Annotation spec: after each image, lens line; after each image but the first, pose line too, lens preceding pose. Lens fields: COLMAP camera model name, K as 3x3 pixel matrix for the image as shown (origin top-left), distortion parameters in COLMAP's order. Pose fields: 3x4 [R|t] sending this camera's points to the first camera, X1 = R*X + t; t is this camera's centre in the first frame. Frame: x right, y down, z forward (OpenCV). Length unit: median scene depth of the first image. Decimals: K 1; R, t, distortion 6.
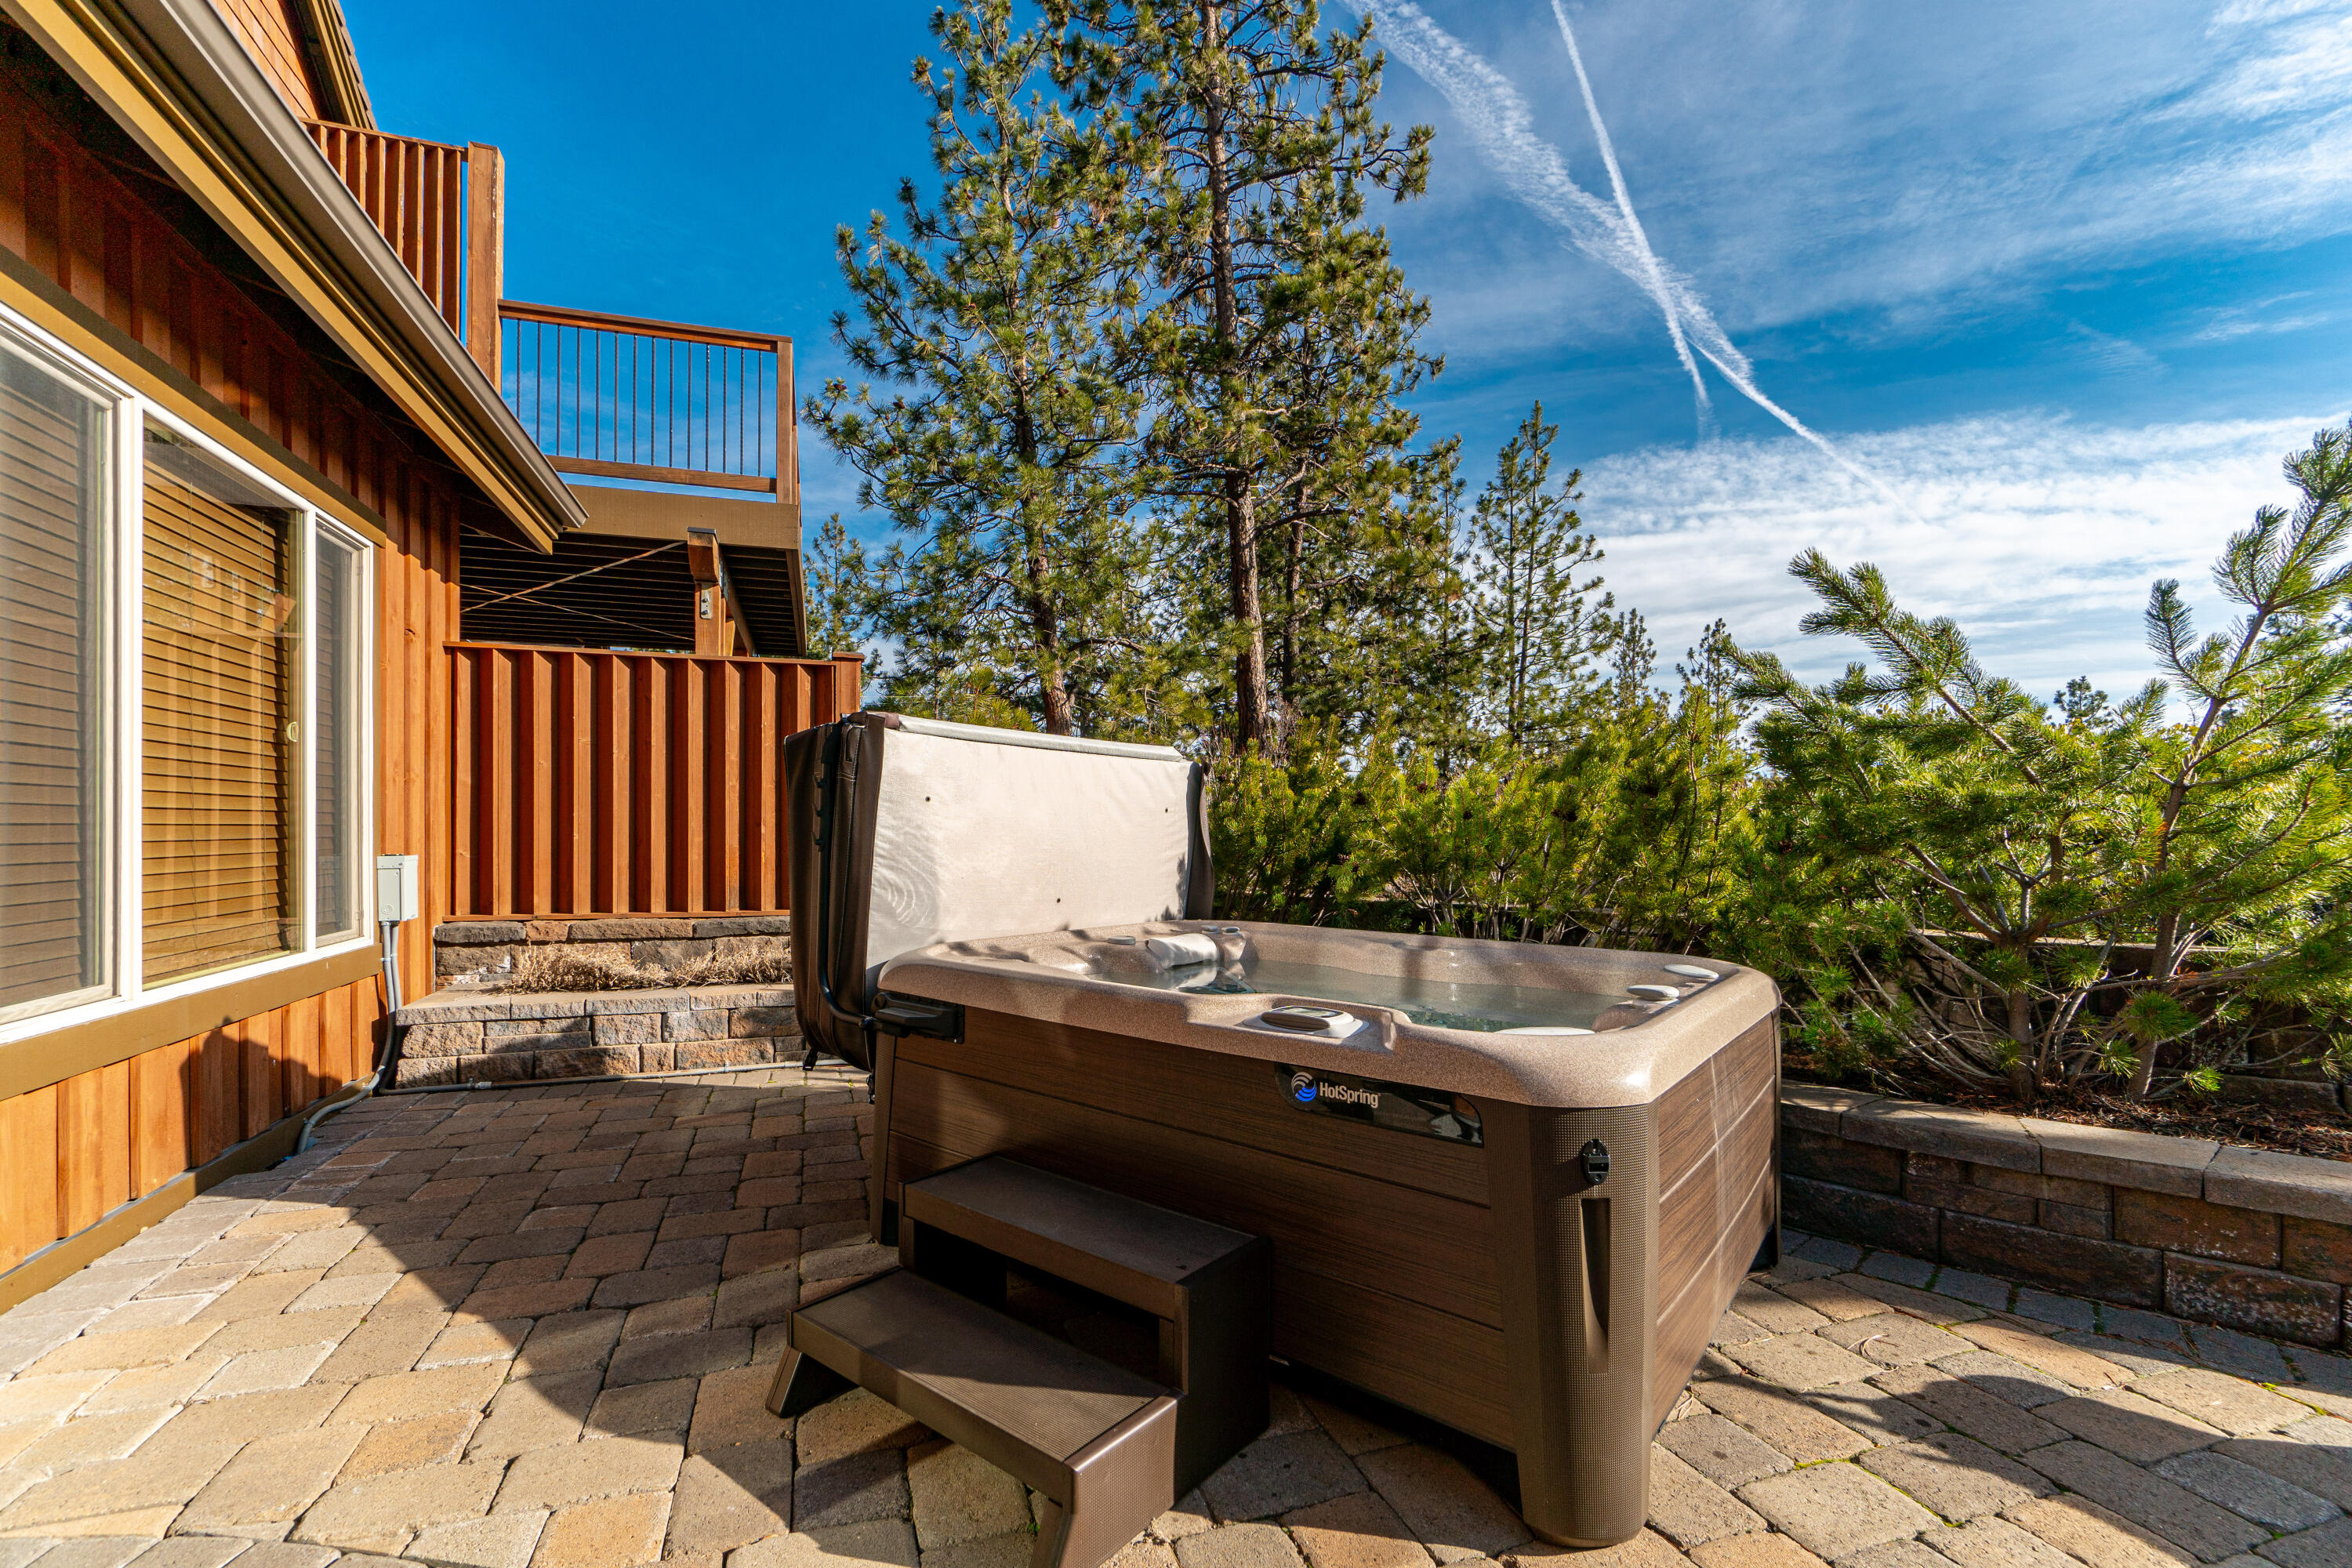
lens RADIAL K [[1024.8, 0, 1175.0], [0, 1024.8, 857.5], [0, 0, 1]] dist [-0.003566, 0.000013]
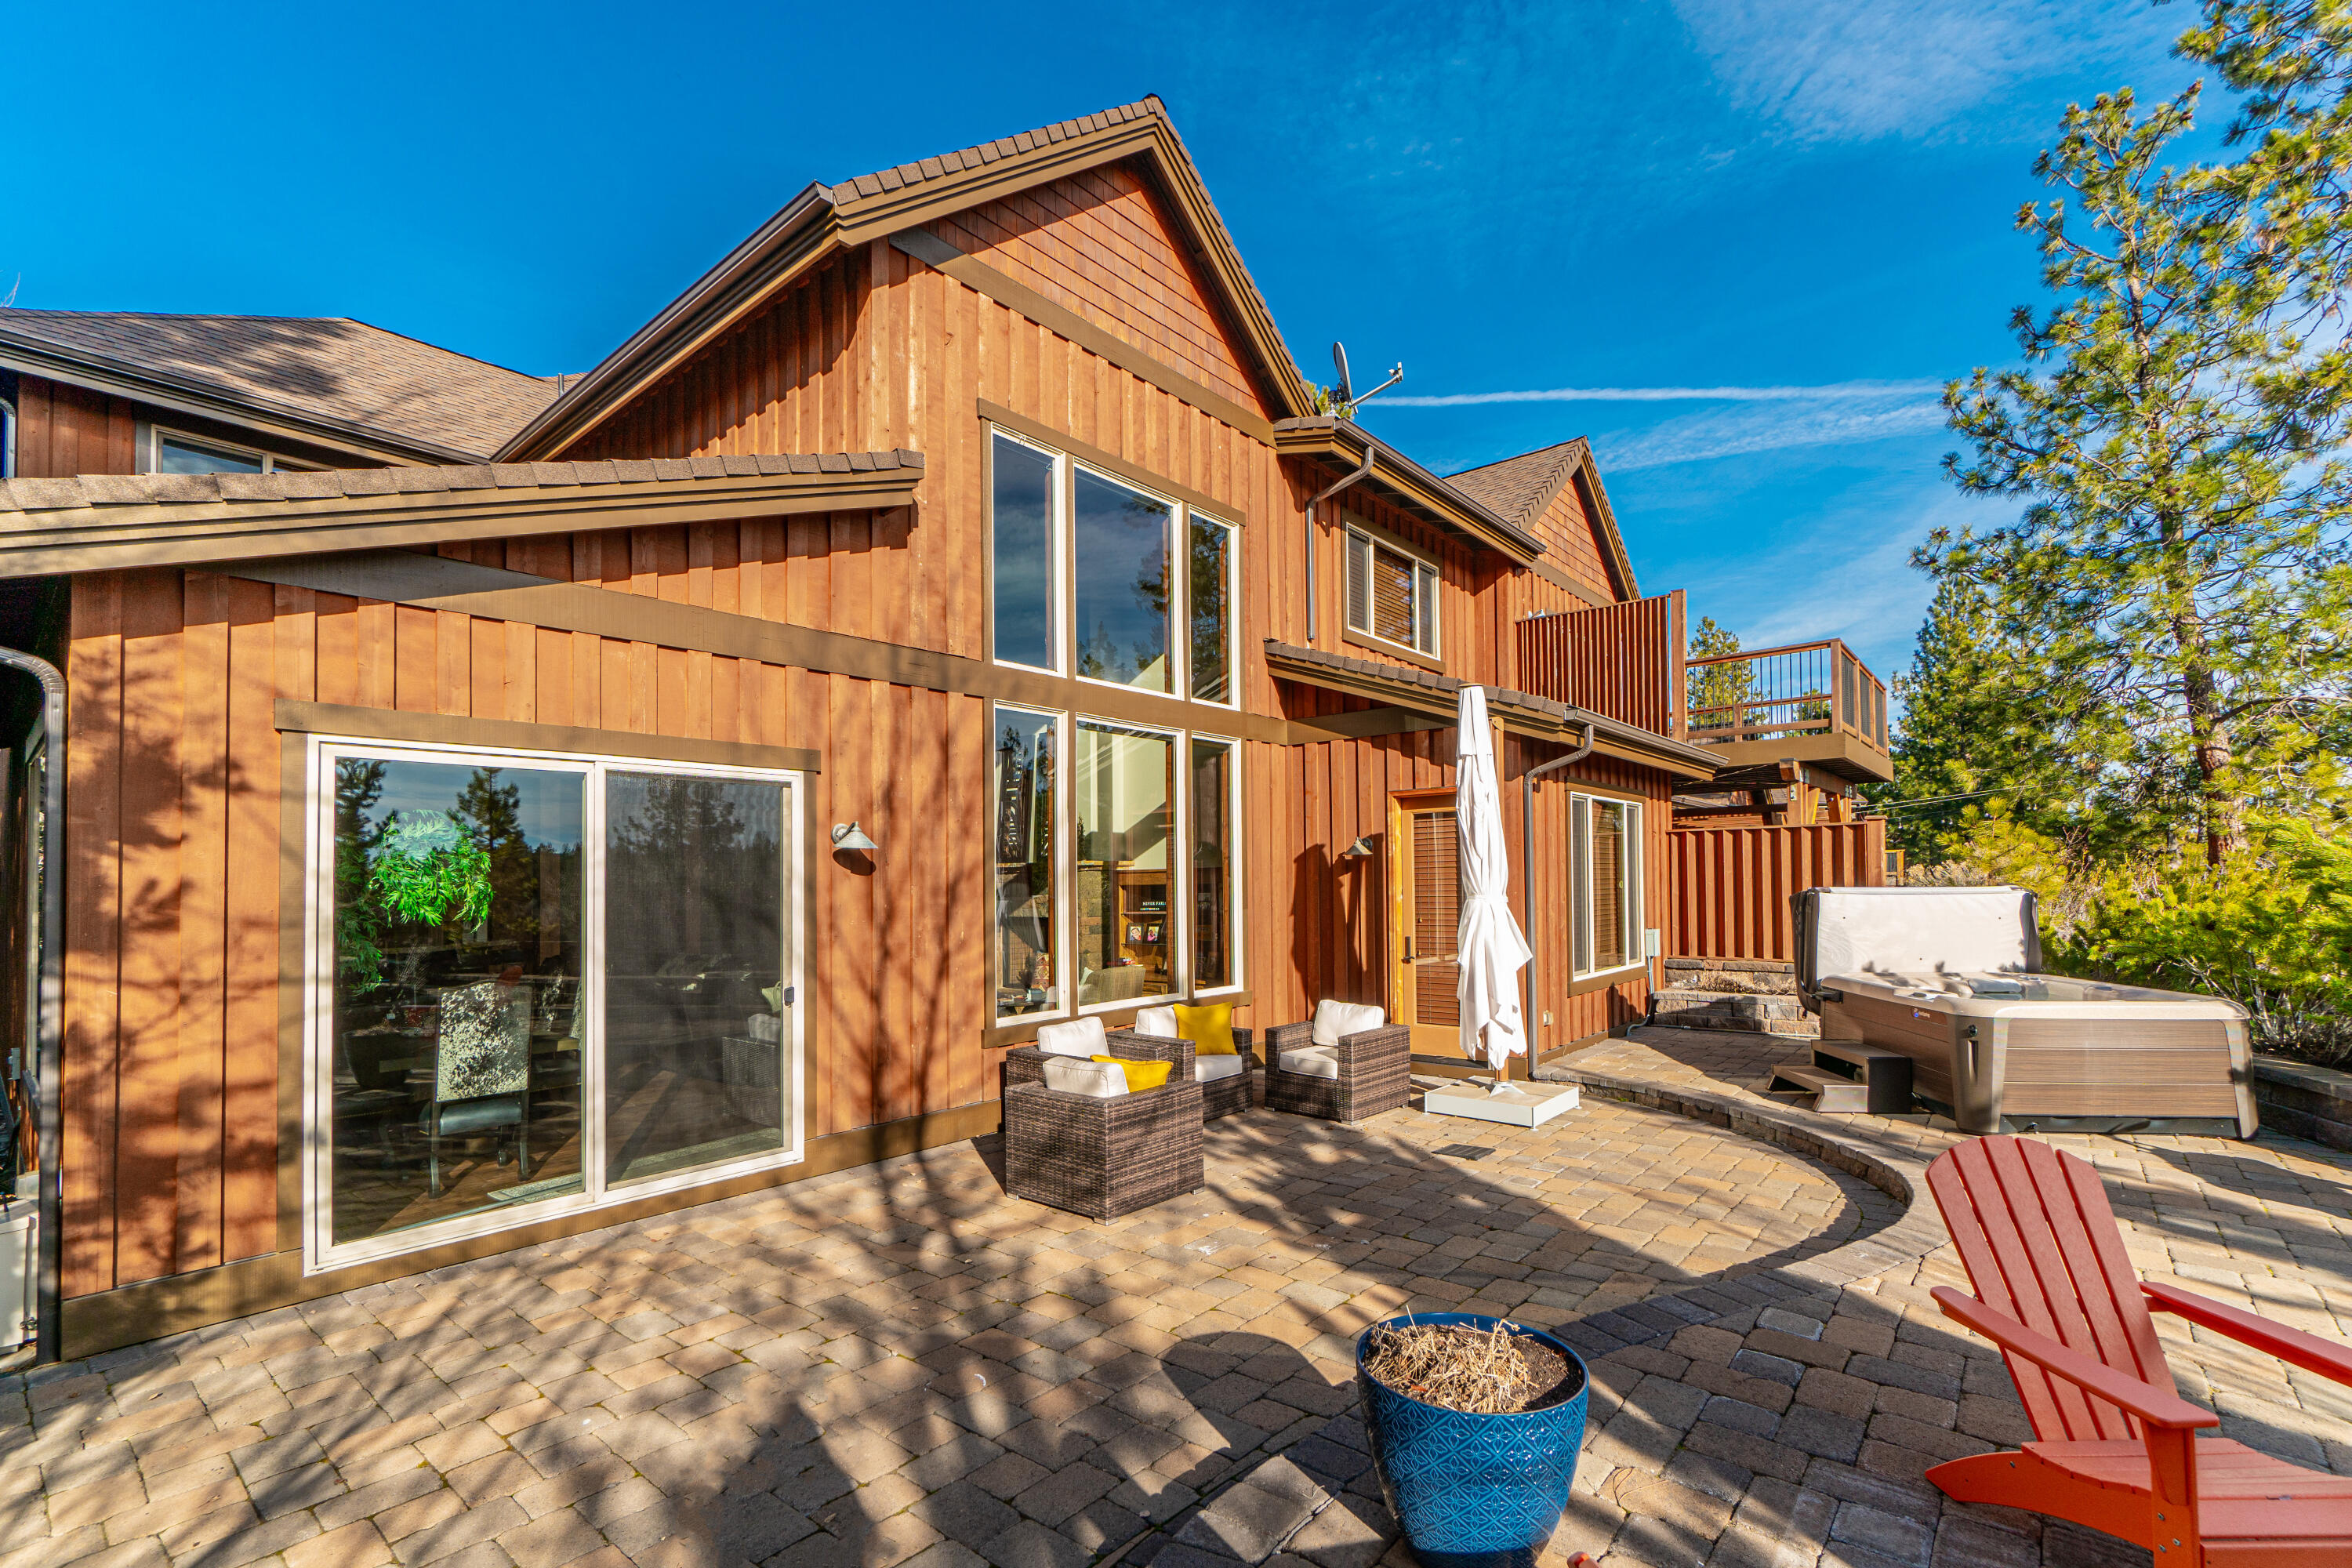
lens RADIAL K [[1024.8, 0, 1175.0], [0, 1024.8, 857.5], [0, 0, 1]] dist [-0.003566, 0.000013]
pose [[0.504472, -0.036937, -0.862638, 0.690183], [-0.006385, 0.998898, -0.046506, -0.046104], [0.863405, 0.028969, 0.503680, -1.081991]]
